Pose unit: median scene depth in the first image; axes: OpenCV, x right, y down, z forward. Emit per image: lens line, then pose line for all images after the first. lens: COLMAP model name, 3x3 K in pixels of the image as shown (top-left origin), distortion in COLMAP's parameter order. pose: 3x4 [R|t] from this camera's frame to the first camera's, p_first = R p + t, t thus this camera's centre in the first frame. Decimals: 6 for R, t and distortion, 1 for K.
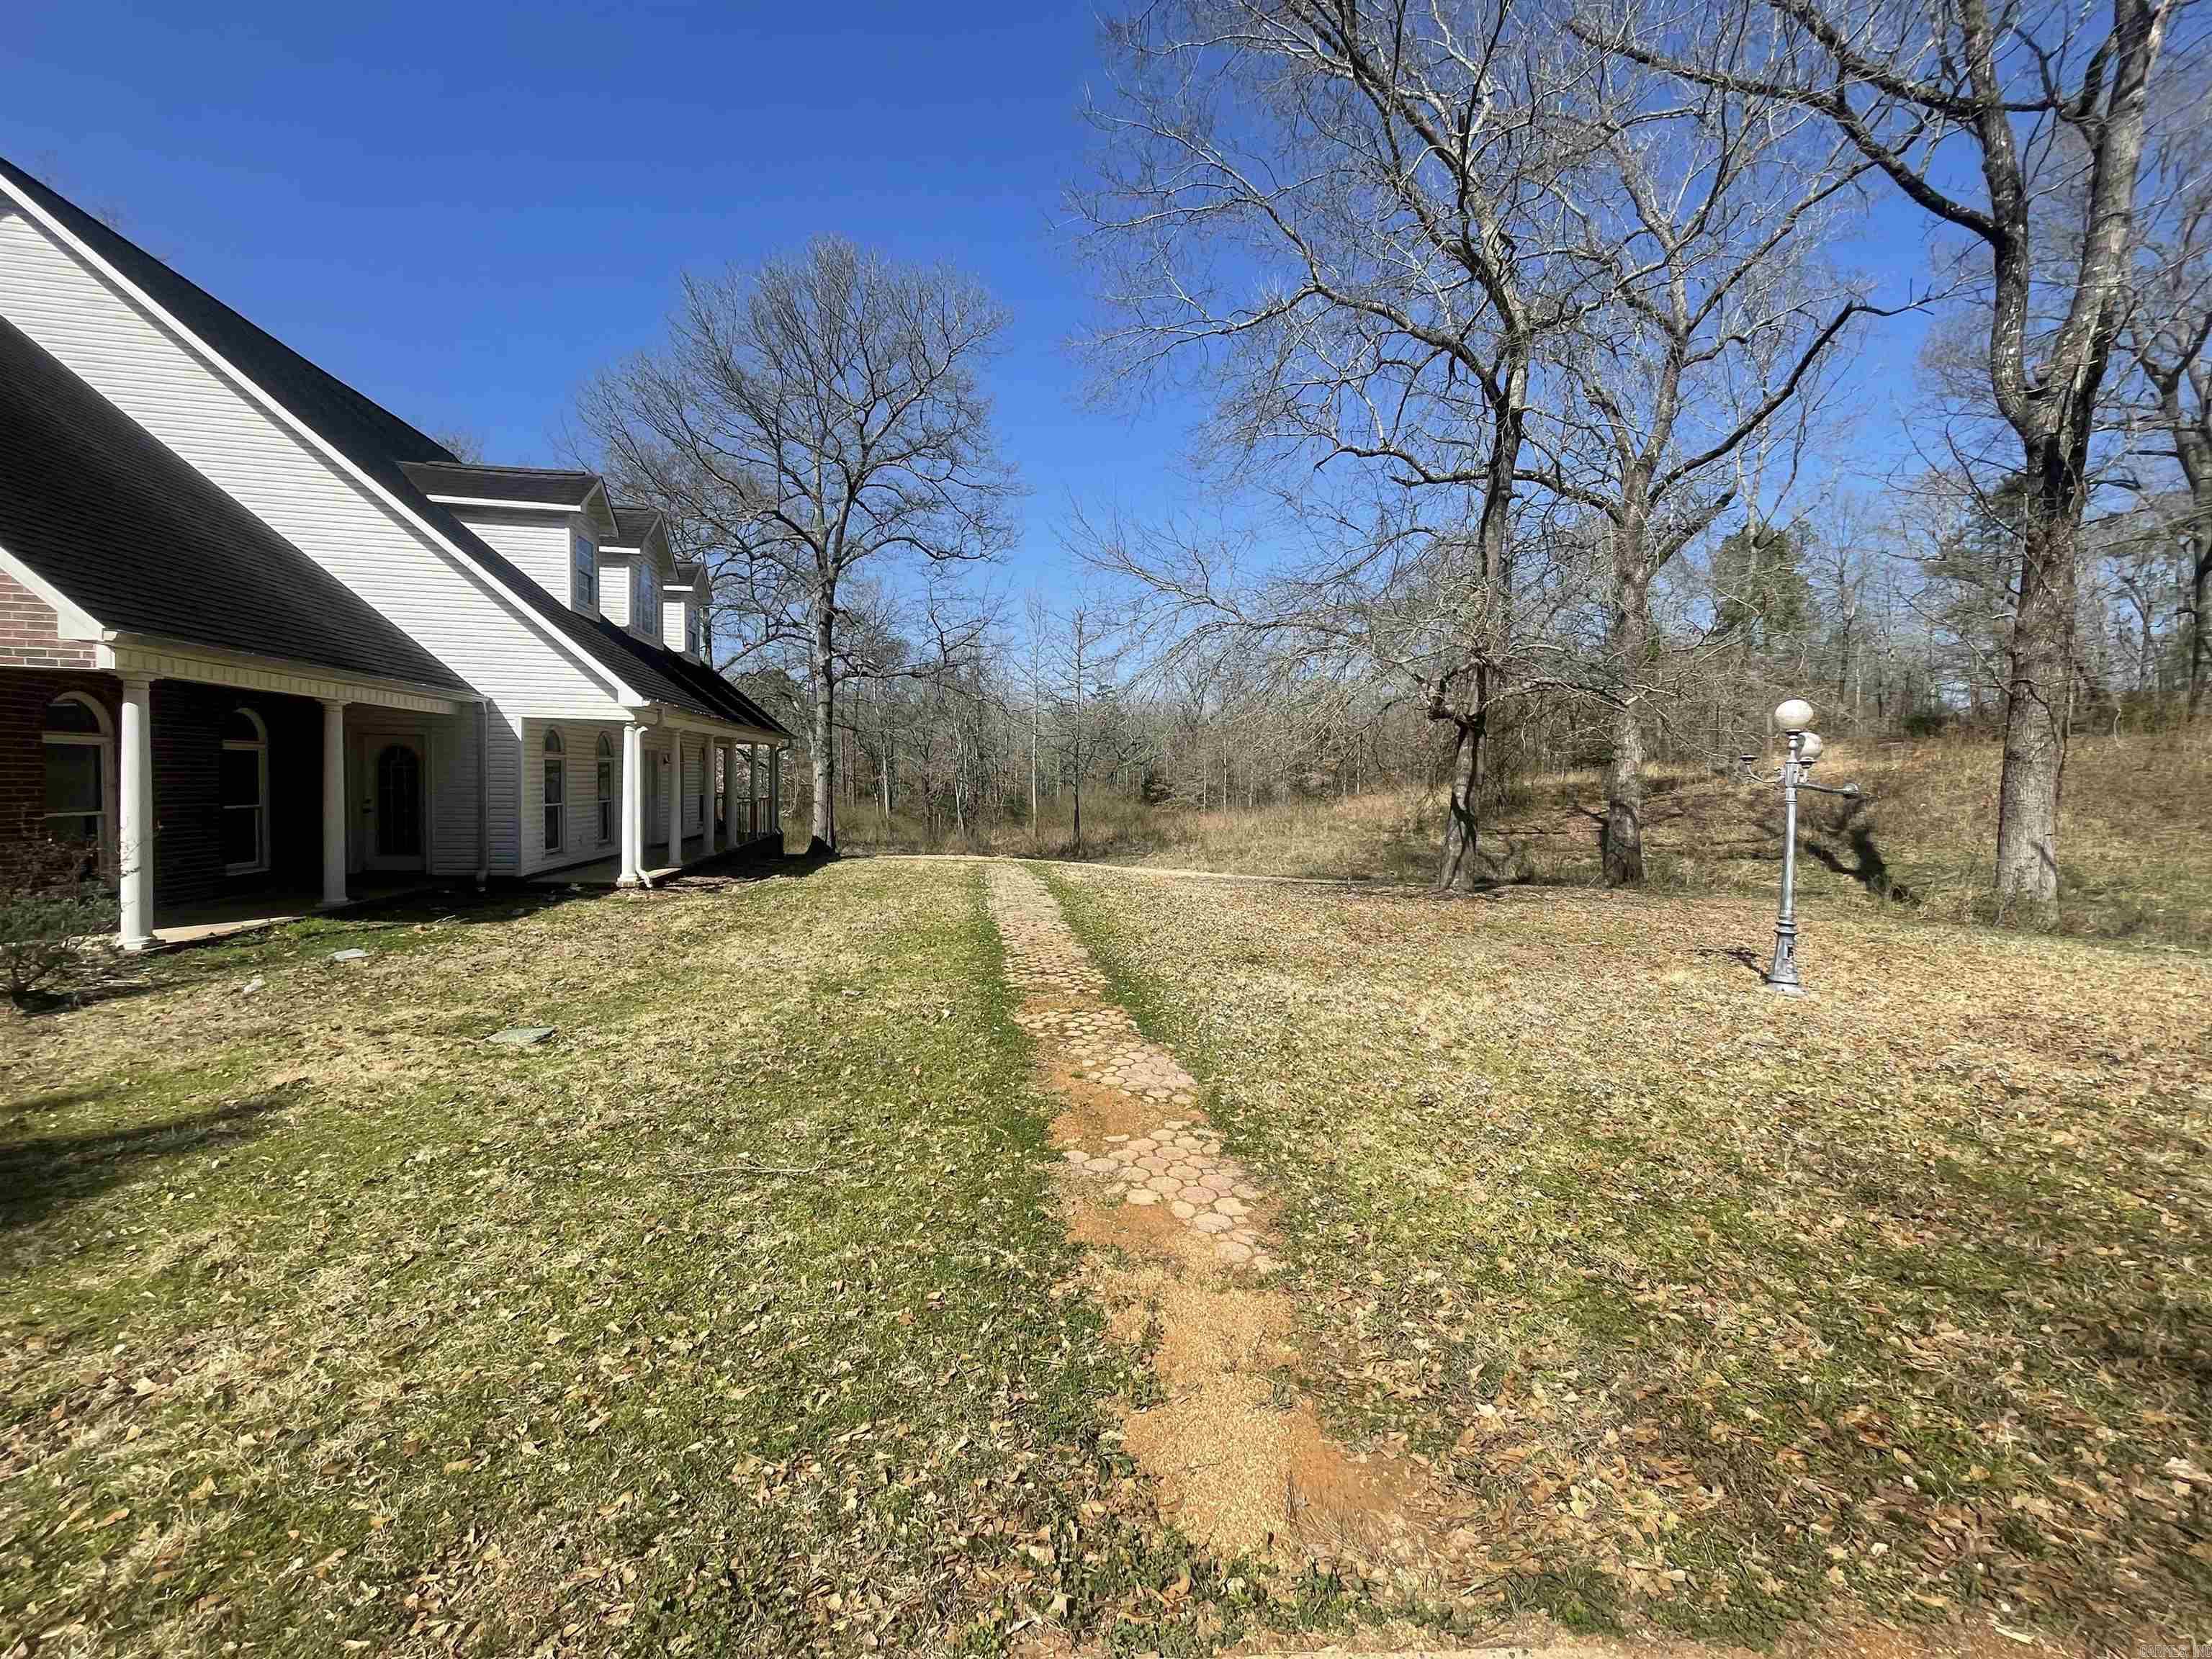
lens RADIAL K [[898.2, 0, 1102.1], [0, 898.2, 814.7], [0, 0, 1]] dist [-0.002428, -0.000152]
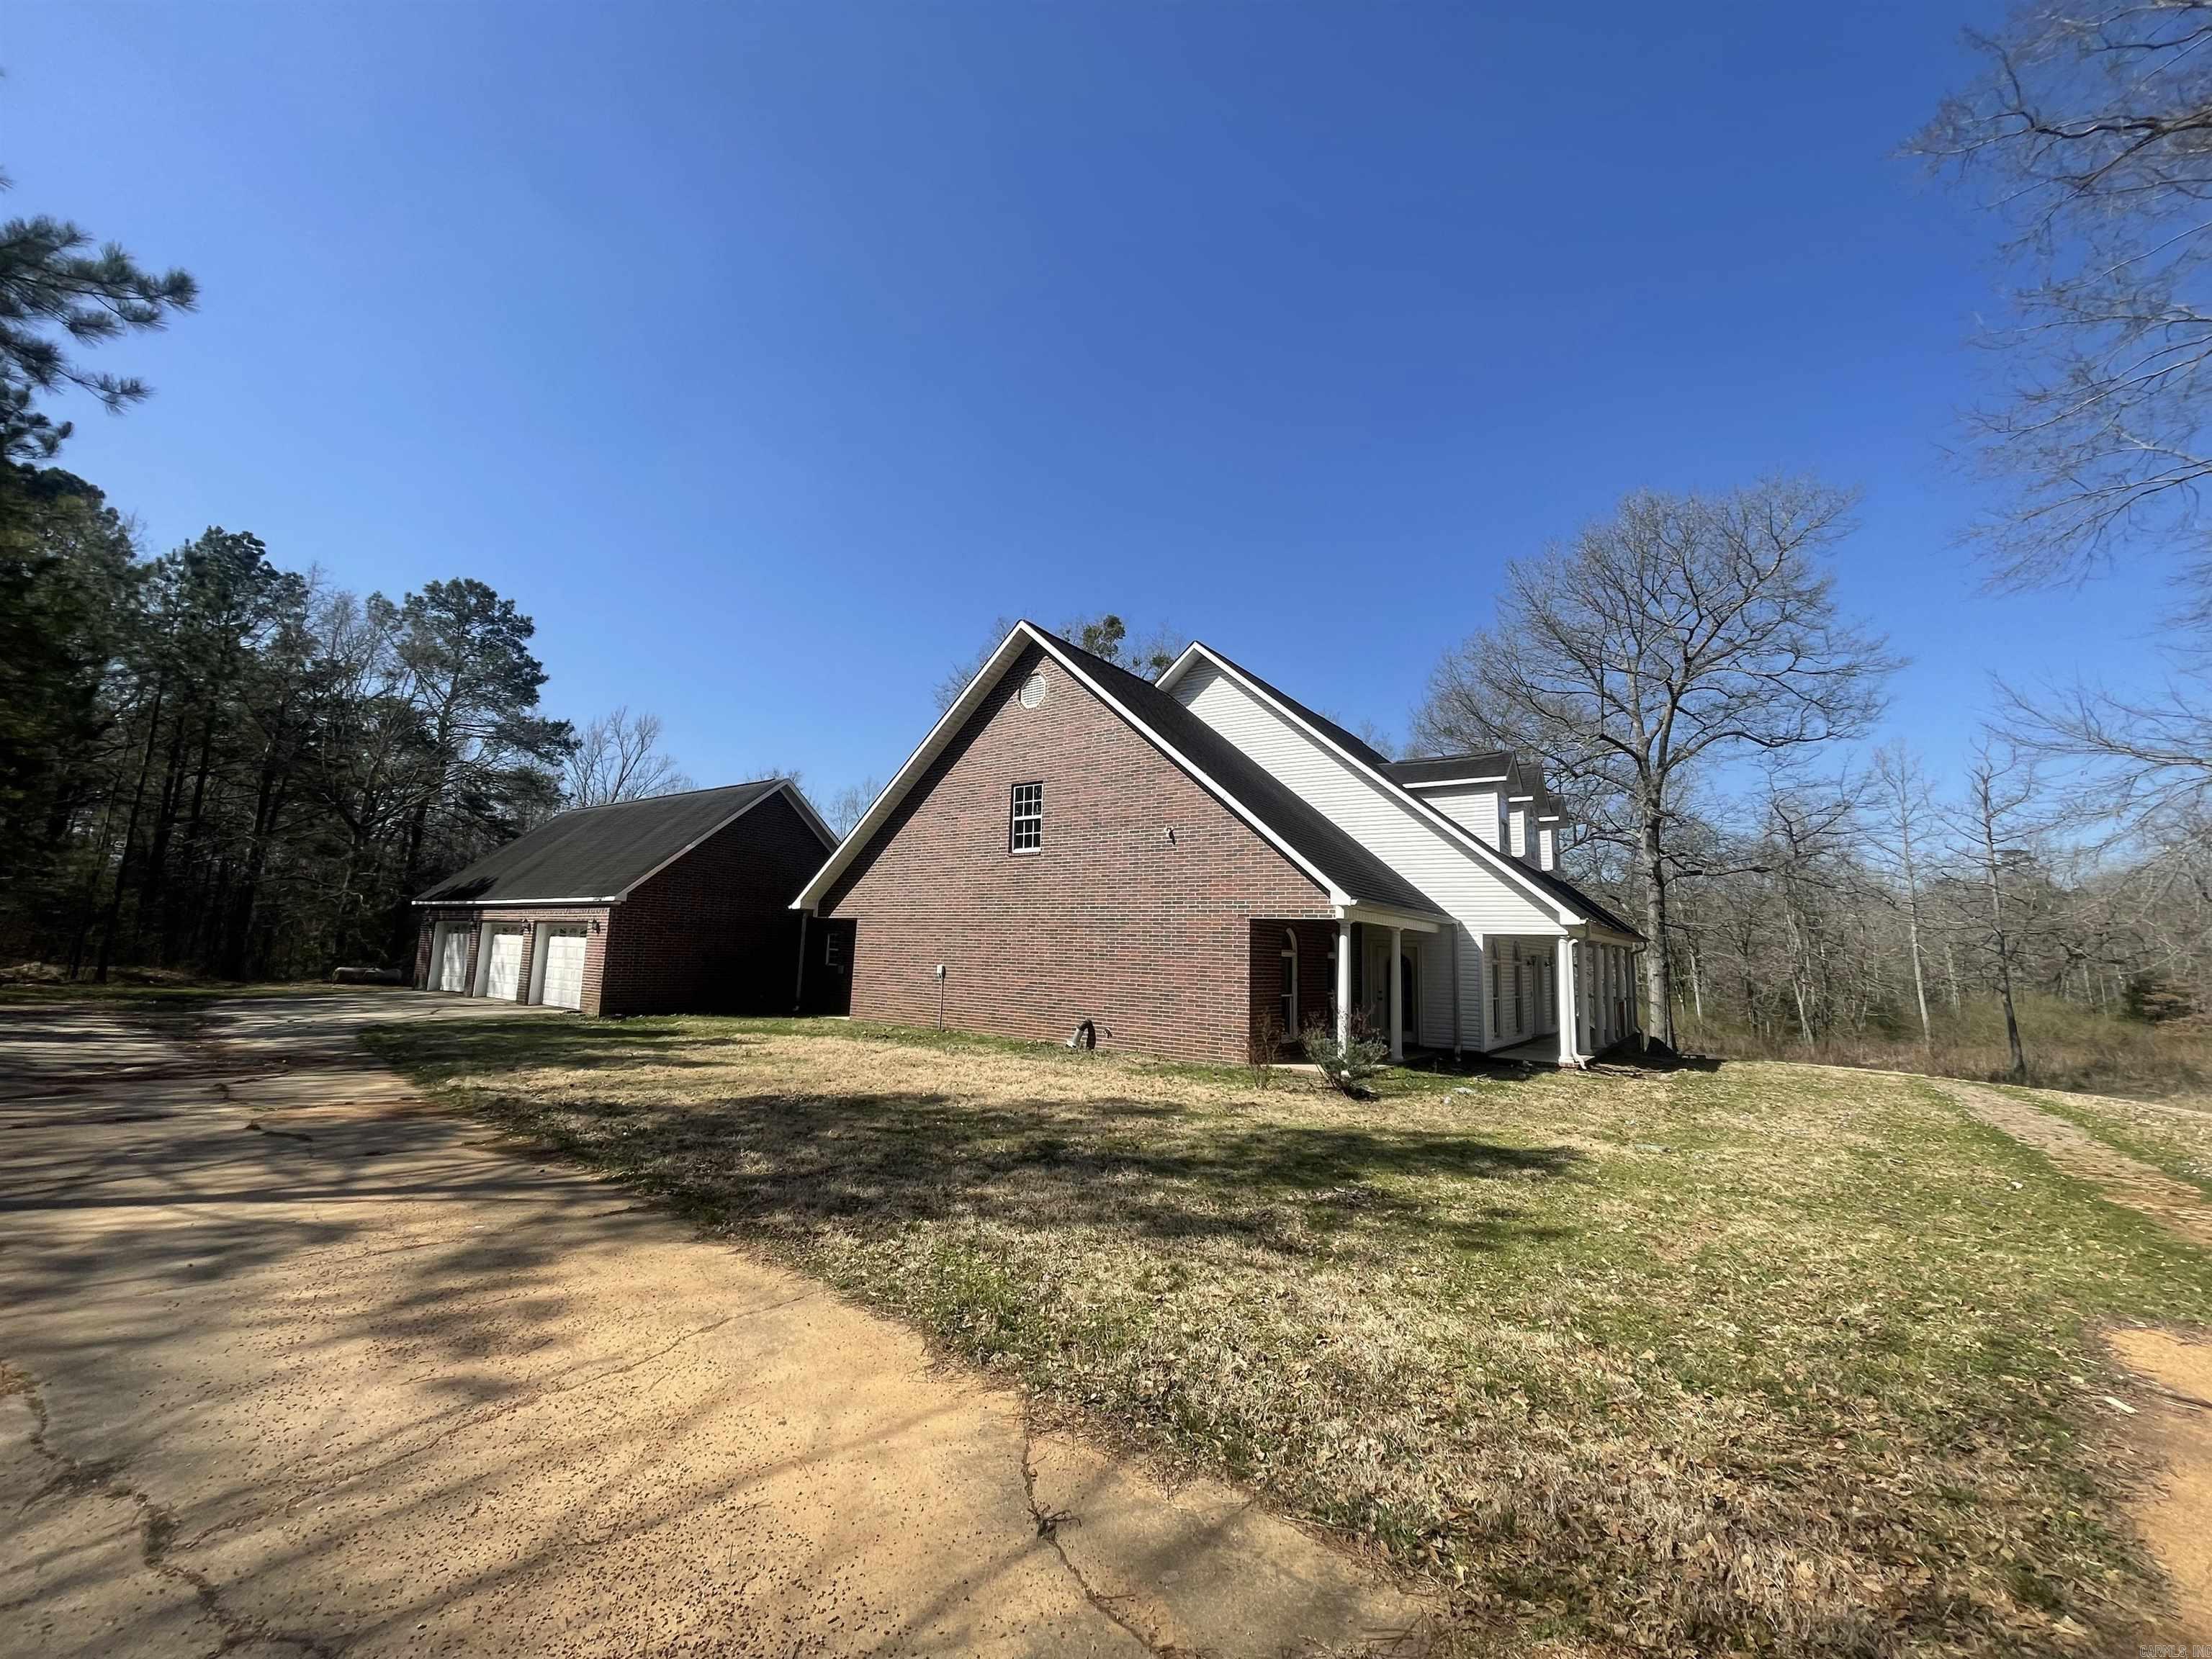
lens RADIAL K [[898.2, 0, 1099.2], [0, 898.2, 819.2], [0, 0, 1]] dist [-0.002428, -0.000152]
pose [[0.702675, -0.106691, -0.703466, -0.031285], [-0.043149, 0.980484, -0.191805, 0.004403], [0.710202, 0.165131, 0.684358, -0.182967]]
